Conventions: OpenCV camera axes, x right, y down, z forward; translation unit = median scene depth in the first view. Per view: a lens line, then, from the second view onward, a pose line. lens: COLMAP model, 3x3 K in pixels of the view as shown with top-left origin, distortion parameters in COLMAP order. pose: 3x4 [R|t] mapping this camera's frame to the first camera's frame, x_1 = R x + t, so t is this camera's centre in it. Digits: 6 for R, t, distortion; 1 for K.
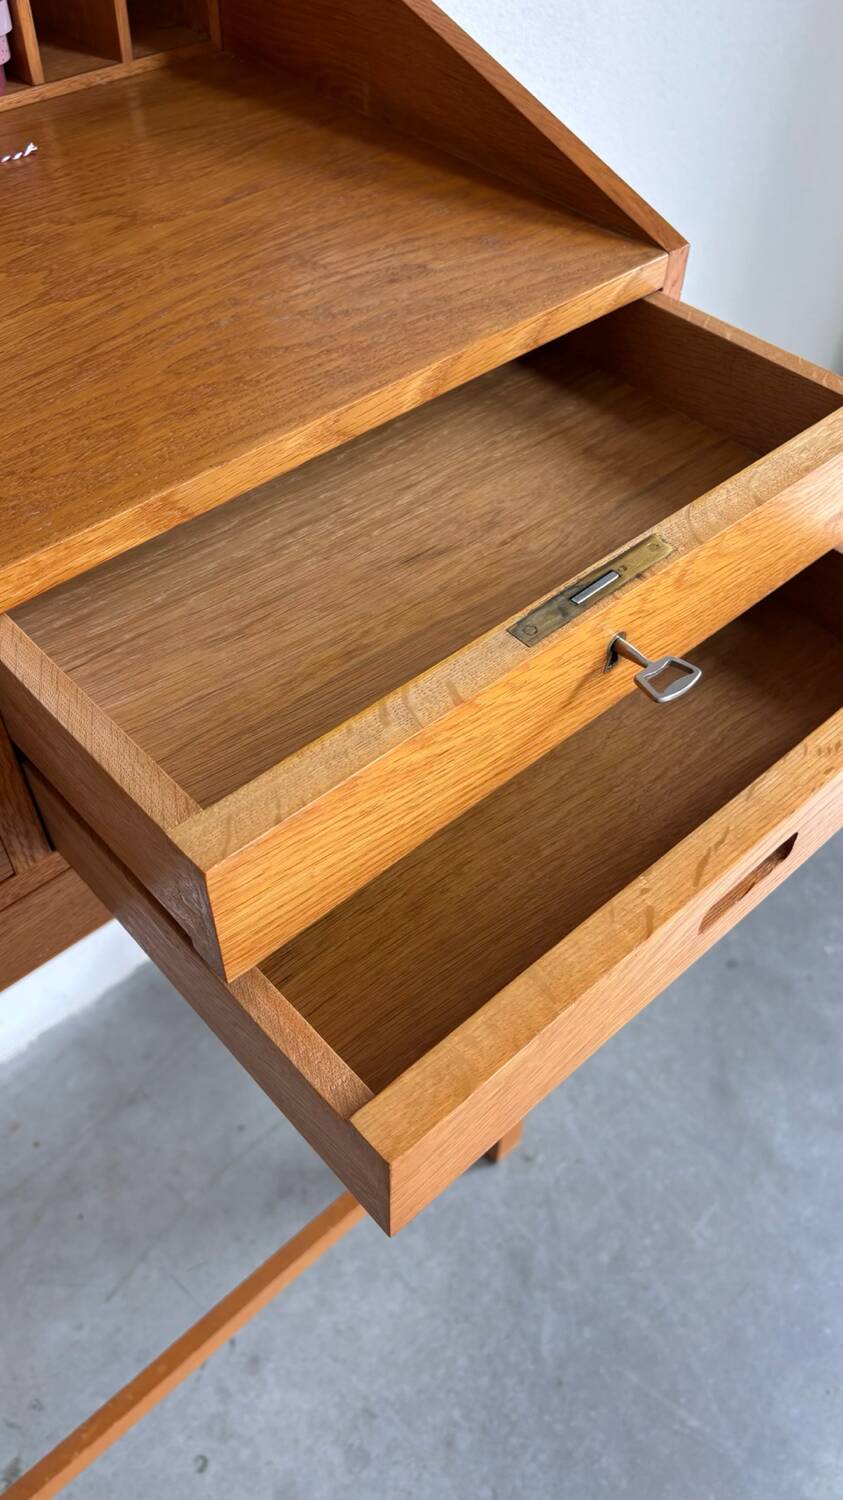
lens RADIAL K [[1136.9, 0, 412.6], [0, 1136.9, 750.1], [0, 0, 1]] dist [0.050873, -0.061252]
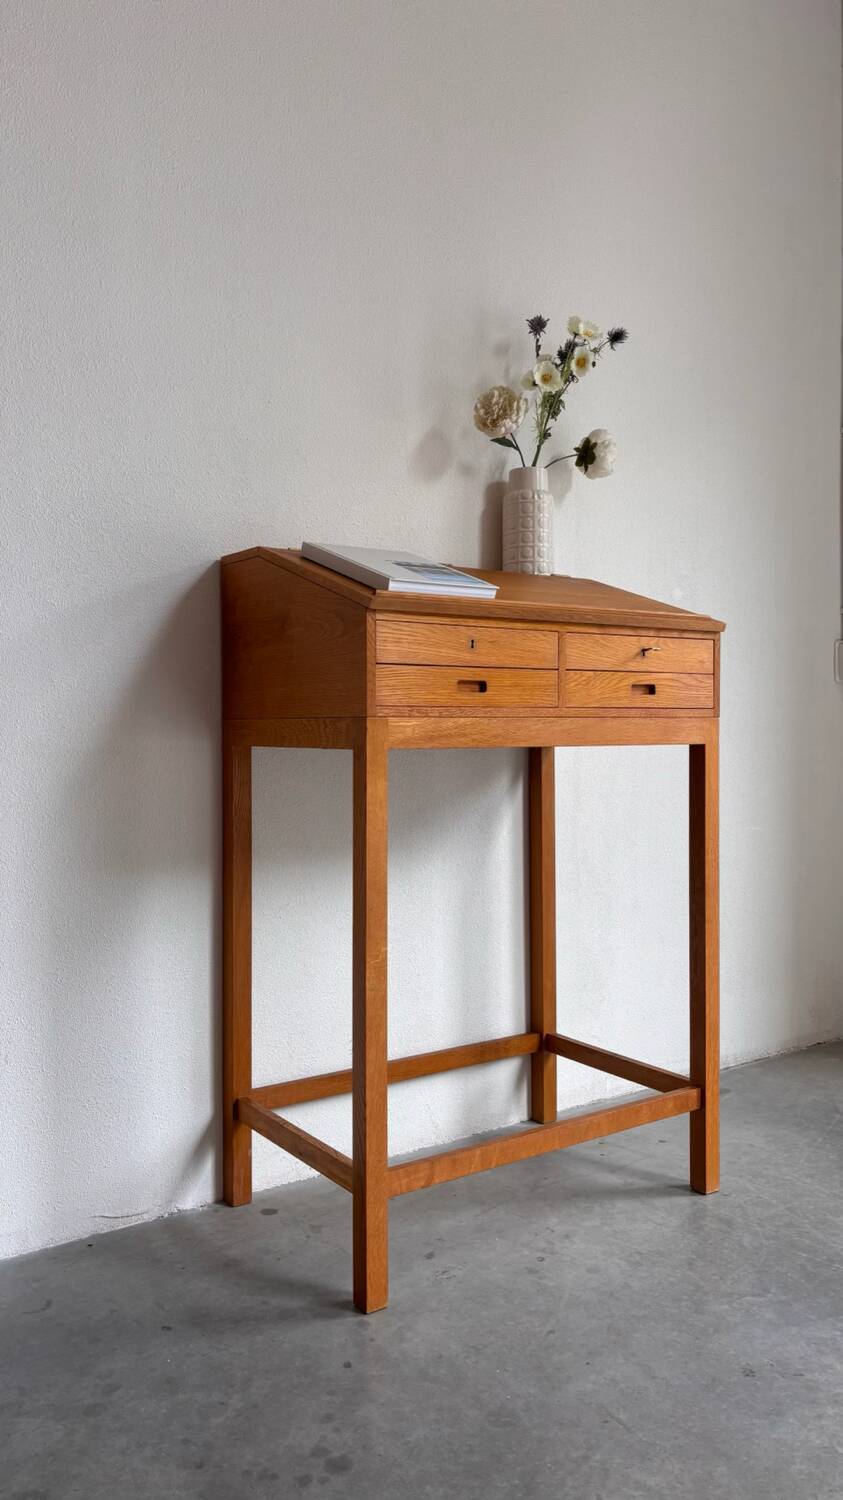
lens RADIAL K [[1136.9, 0, 406.7], [0, 1136.9, 745.2], [0, 0, 1]] dist [0.050873, -0.061252]
pose [[0.990917, -0.011580, -0.133974, -0.266180], [-0.090091, 0.682471, -0.725339, 2.479727], [0.099833, 0.730821, 0.675229, -1.308970]]
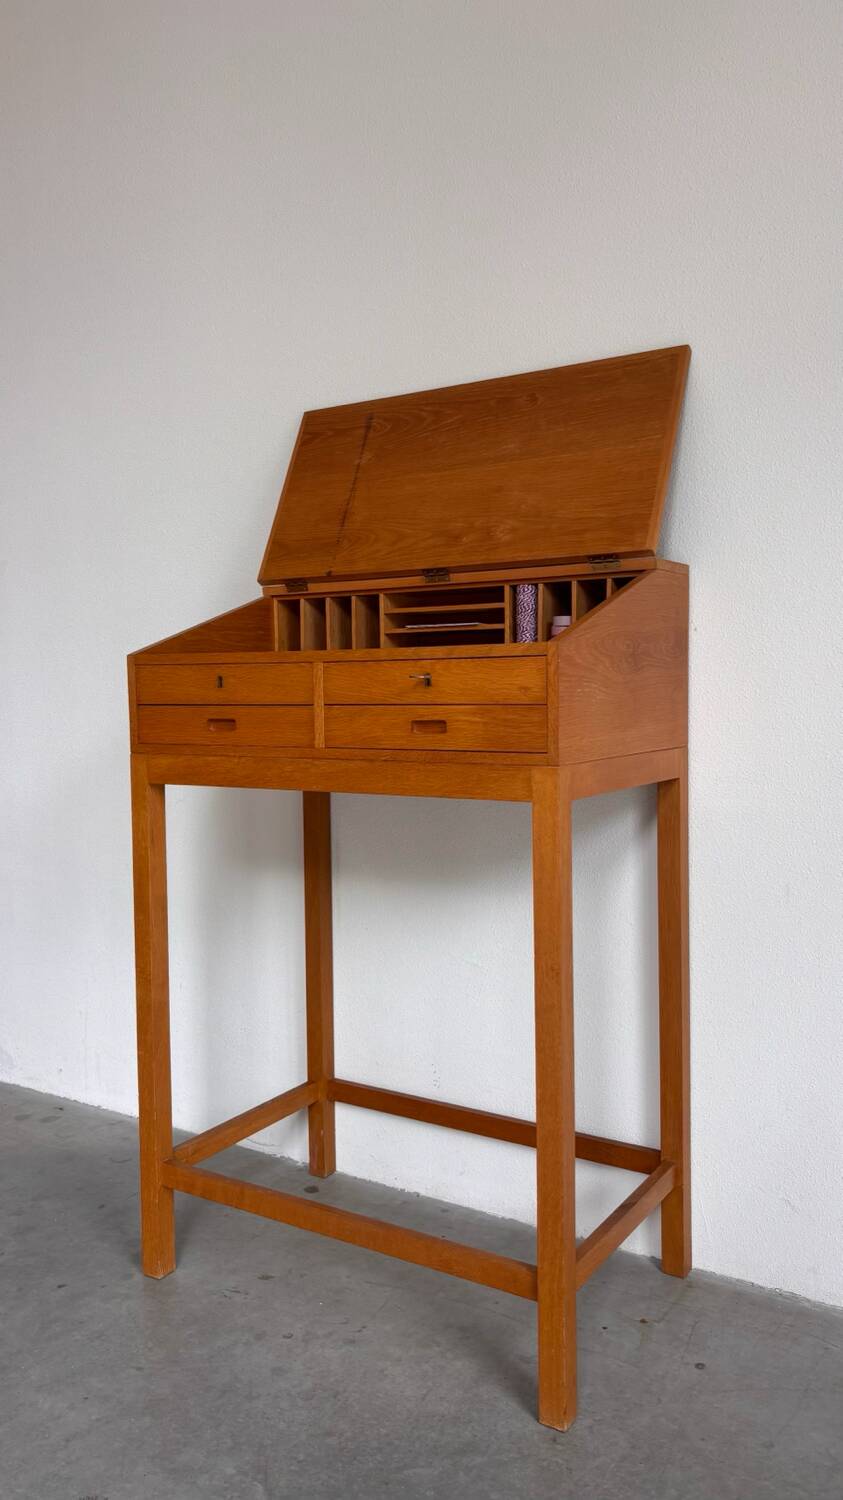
lens RADIAL K [[1136.9, 0, 419.6], [0, 1136.9, 746.8], [0, 0, 1]] dist [0.050873, -0.061252]
pose [[0.259855, 0.042486, -0.964713, 2.493827], [-0.705908, 0.690053, -0.159753, 0.342549], [0.658916, 0.722511, 0.209305, 0.372413]]
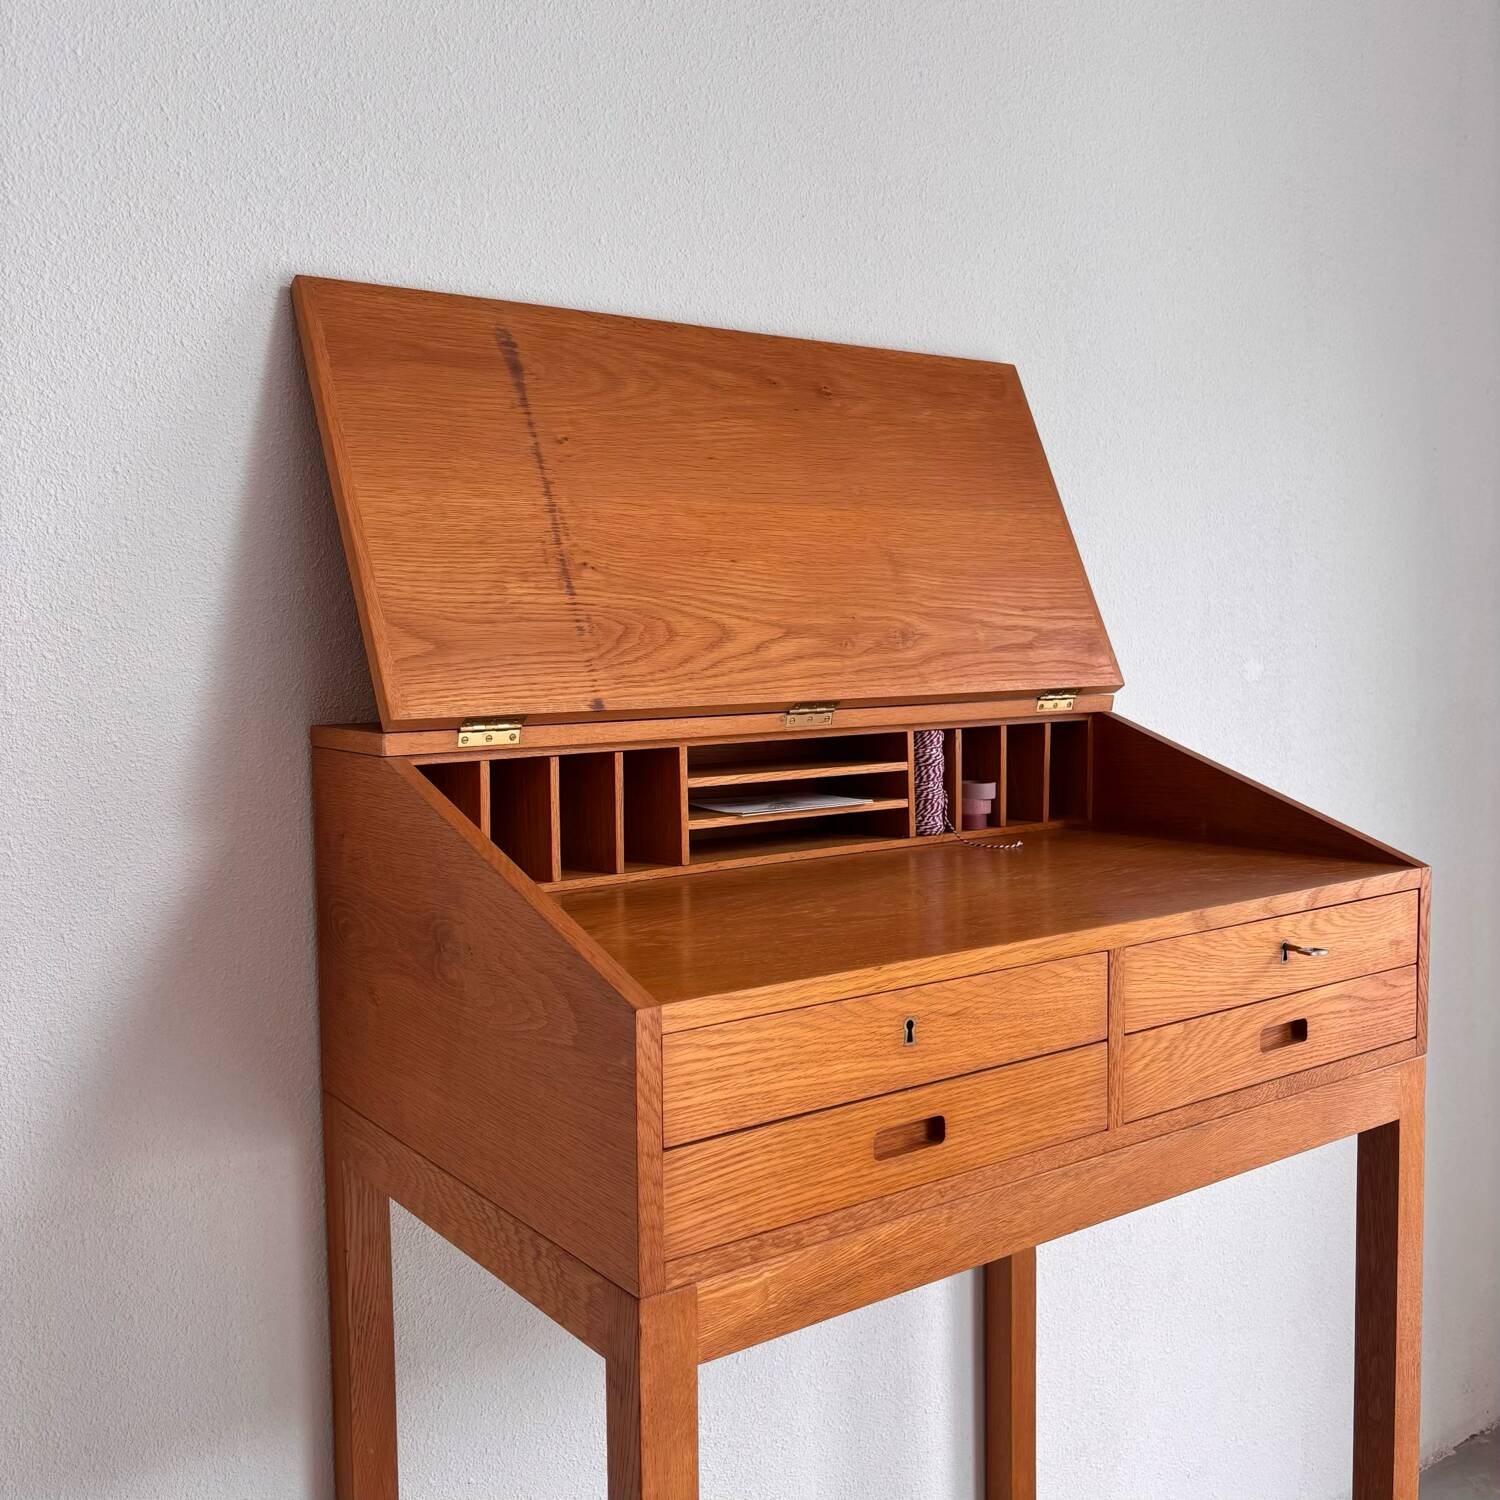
lens RADIAL K [[1502.4, 0, 739.0], [0, 1502.4, 743.1], [0, 0, 1]] dist [0.021619, 0.000000]
pose [[0.991914, -0.015082, -0.126011, -0.466684], [-0.076028, 0.724407, -0.685167, 0.980297], [0.101617, 0.689207, 0.717403, -0.808862]]
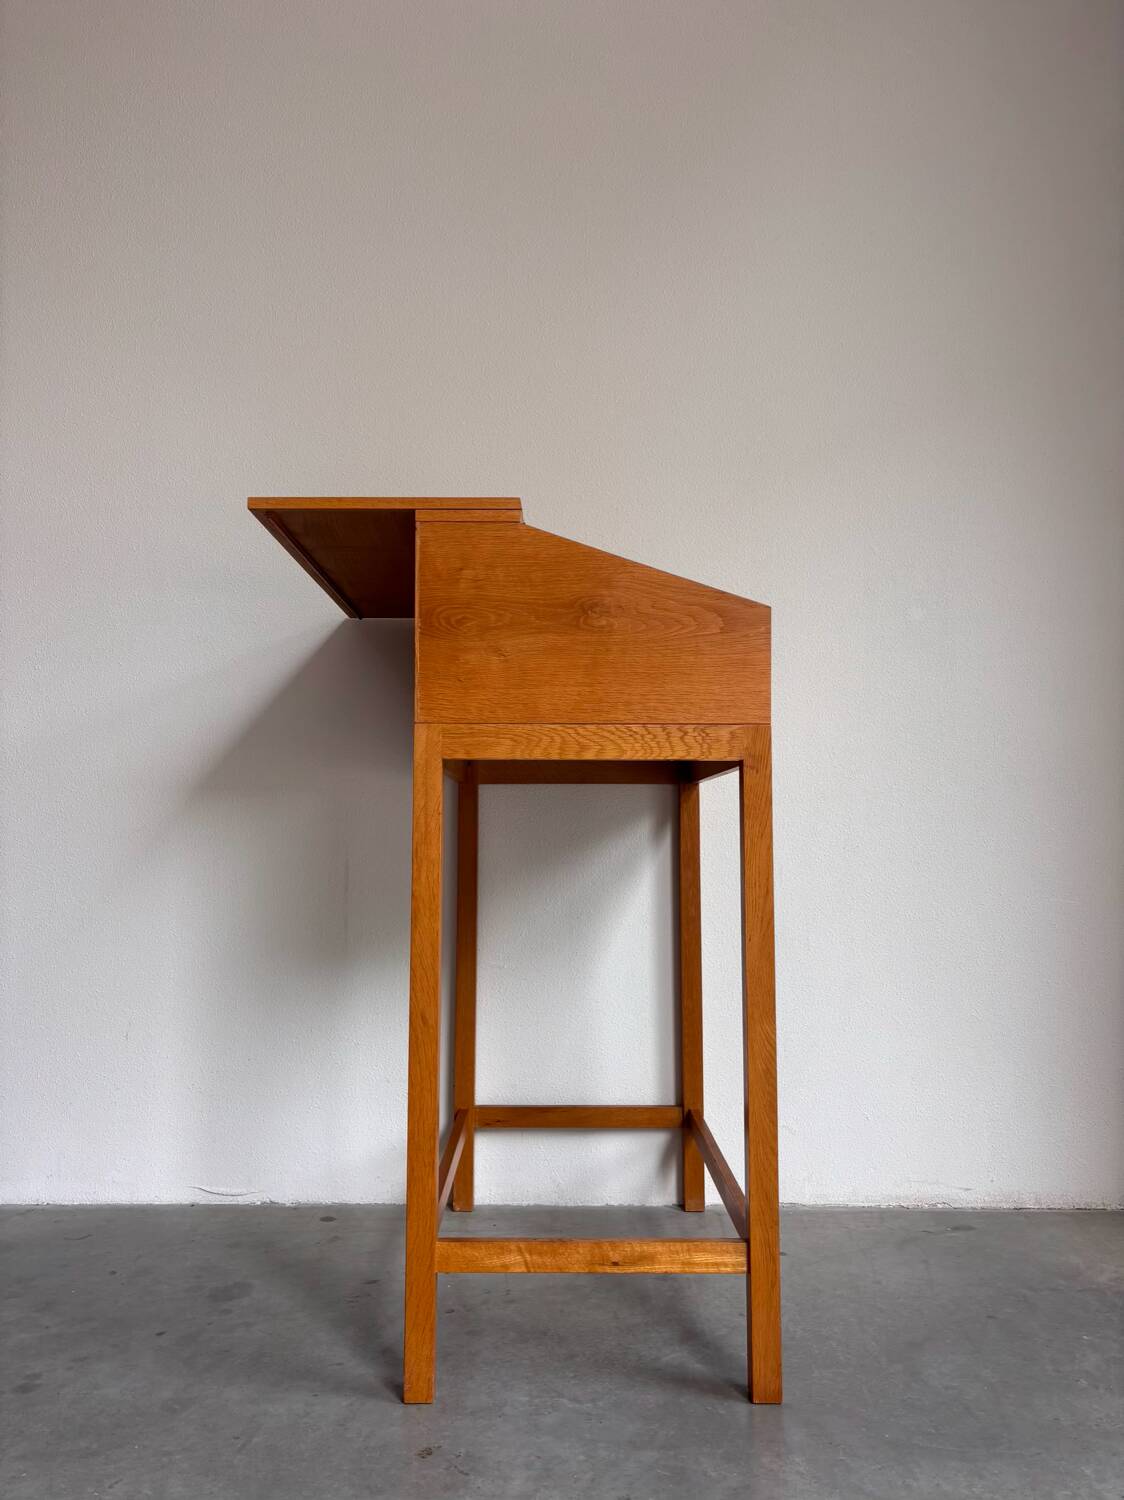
lens RADIAL K [[1135.8, 0, 559.7], [0, 1135.8, 746.0], [0, 0, 1]] dist [0.054949, -0.067817]
pose [[0.730897, -0.061832, -0.679681, 1.958104], [-0.503045, 0.624224, -0.597737, 1.856586], [0.461233, 0.778795, 0.425139, -0.409046]]
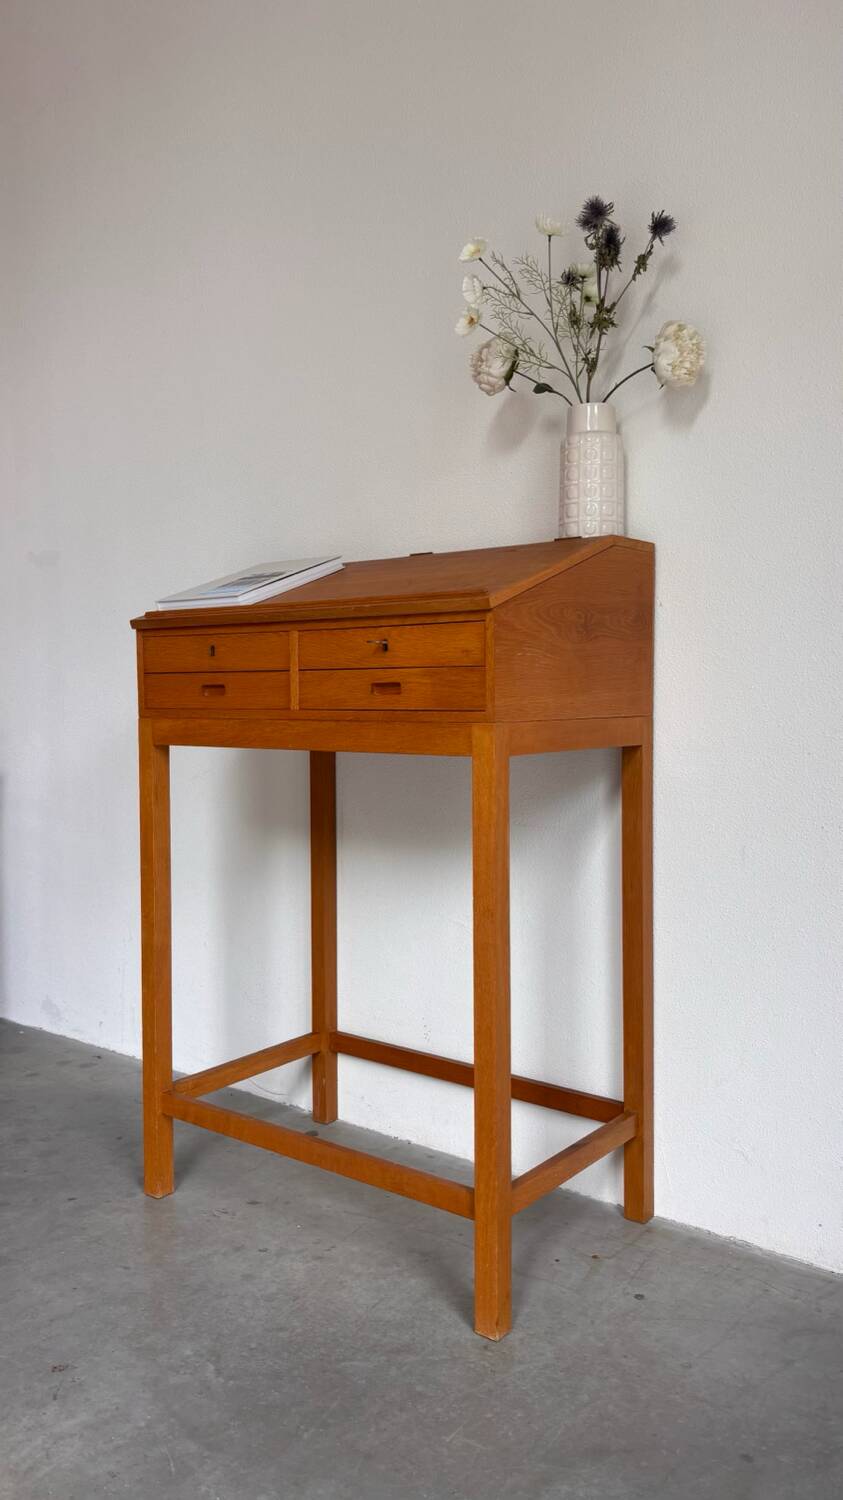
lens RADIAL K [[1136.9, 0, 405.2], [0, 1136.9, 749.1], [0, 0, 1]] dist [0.050873, -0.061252]
pose [[0.159073, 0.040151, -0.986450, 2.796388], [-0.728222, 0.679436, -0.089777, 0.201372], [0.666625, 0.732636, 0.137319, 0.652773]]
